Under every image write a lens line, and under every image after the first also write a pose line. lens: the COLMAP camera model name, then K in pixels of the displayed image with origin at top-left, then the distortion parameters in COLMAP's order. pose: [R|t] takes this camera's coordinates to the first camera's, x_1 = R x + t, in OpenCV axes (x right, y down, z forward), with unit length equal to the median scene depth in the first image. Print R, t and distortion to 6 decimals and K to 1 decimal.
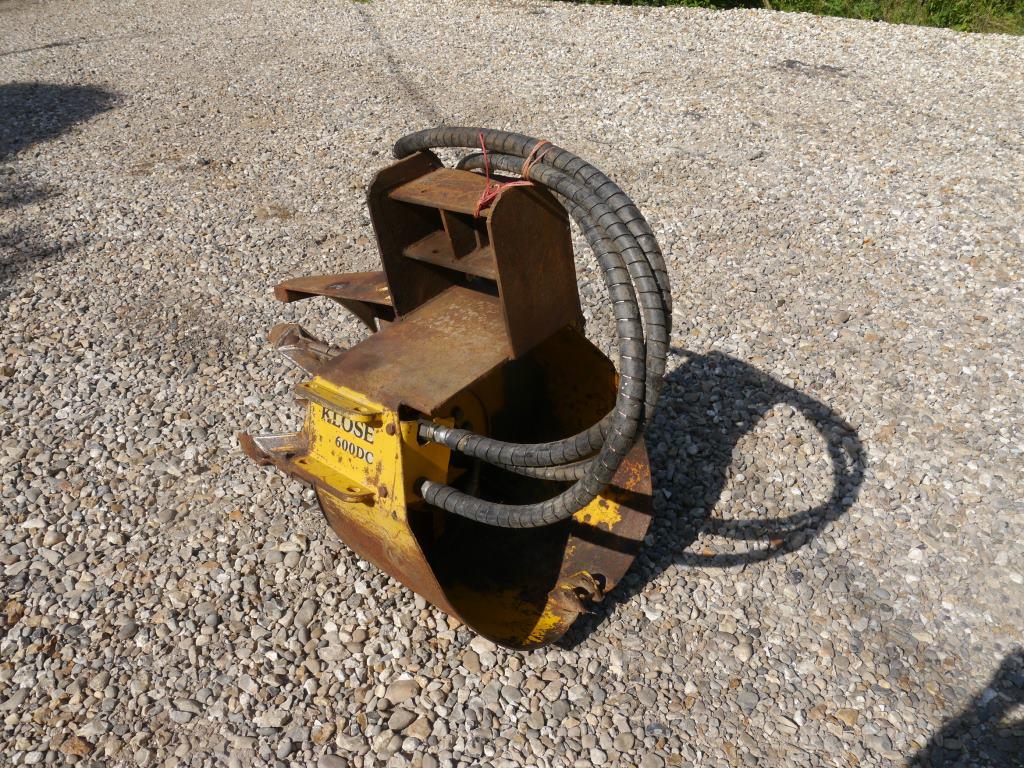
lens RADIAL K [[843.2, 0, 511.6], [0, 843.2, 388.6], [0, 0, 1]] dist [-0.038375, 0.020783]
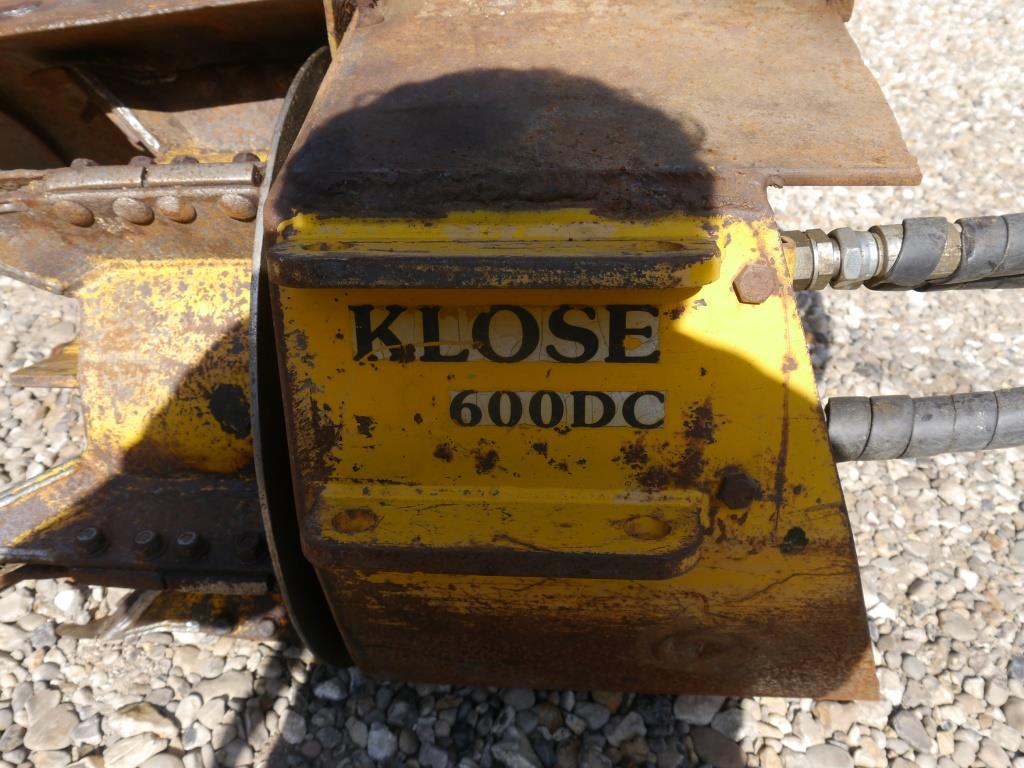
lens RADIAL K [[843.2, 0, 516.5], [0, 843.2, 382.9], [0, 0, 1]] dist [-0.038375, 0.020783]
pose [[0.762868, -0.349232, 0.544122, -0.302343], [0.268342, 0.936686, 0.224970, -0.005499], [-0.588239, -0.025612, 0.808282, 0.652021]]
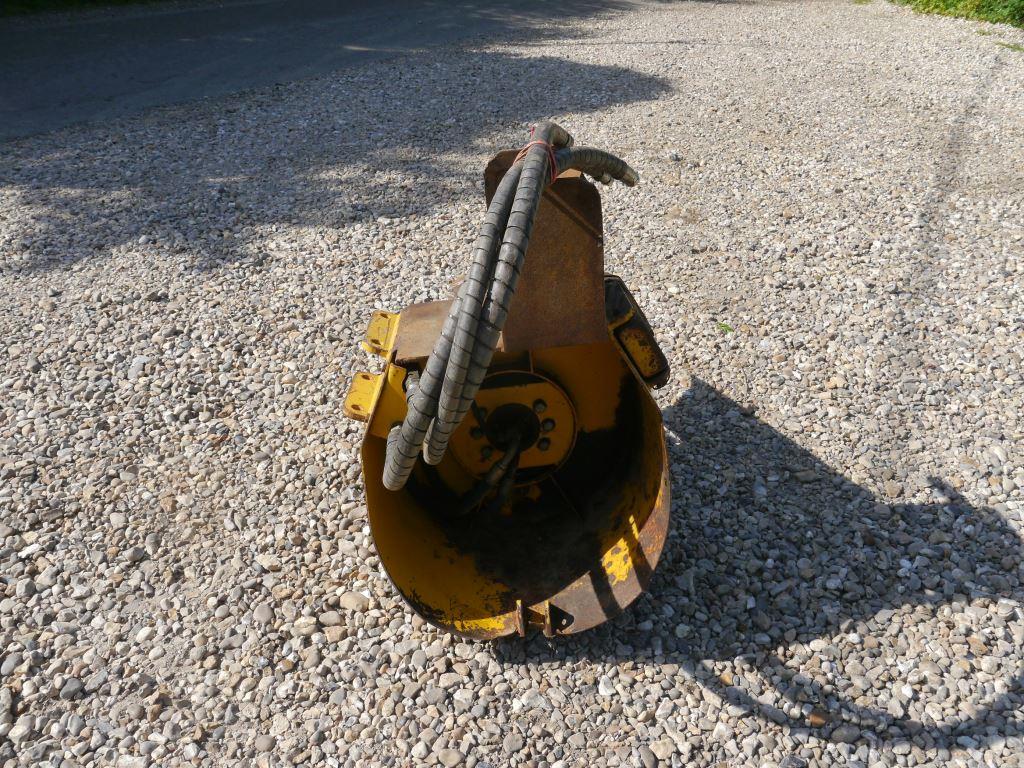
lens RADIAL K [[843.2, 0, 511.4], [0, 843.2, 384.5], [0, 0, 1]] dist [-0.038375, 0.020783]
pose [[0.720888, 0.370511, -0.585698, 0.517044], [-0.387299, 0.916195, 0.102888, -0.089499], [0.574735, 0.152669, 0.803973, 0.165766]]
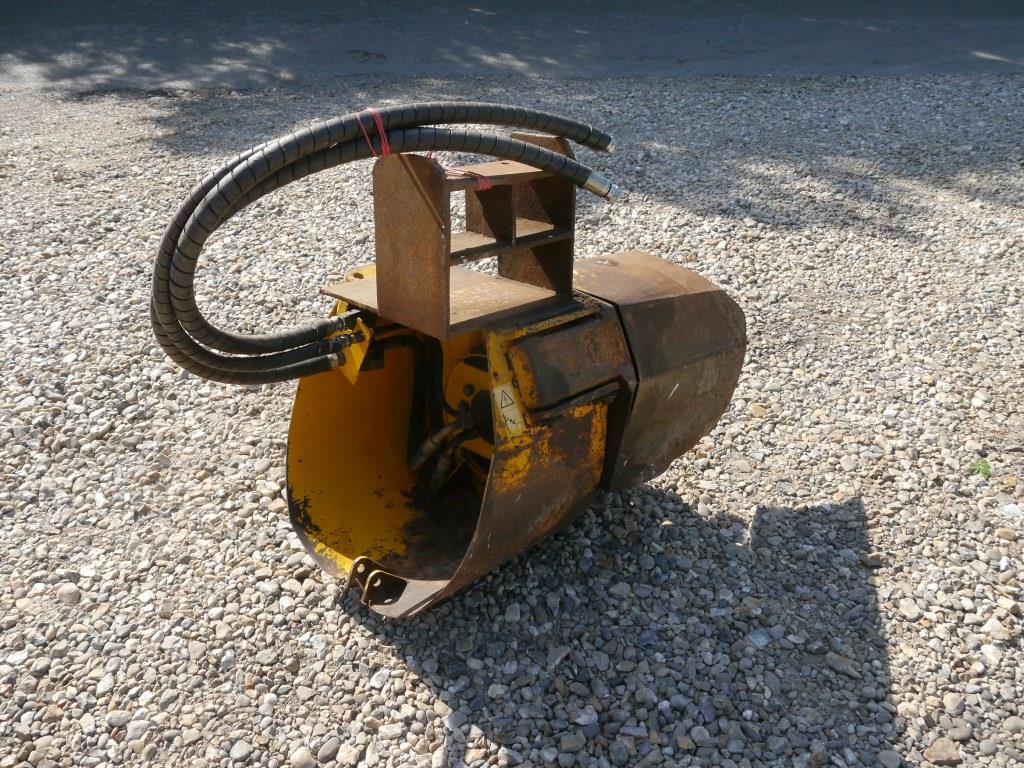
lens RADIAL K [[843.2, 0, 510.9], [0, 843.2, 383.1], [0, 0, 1]] dist [-0.038375, 0.020783]
pose [[-0.004446, 0.542771, -0.839869, 0.762367], [-0.548114, 0.701151, 0.456025, -0.446545], [0.836392, 0.462372, 0.294383, 0.731242]]
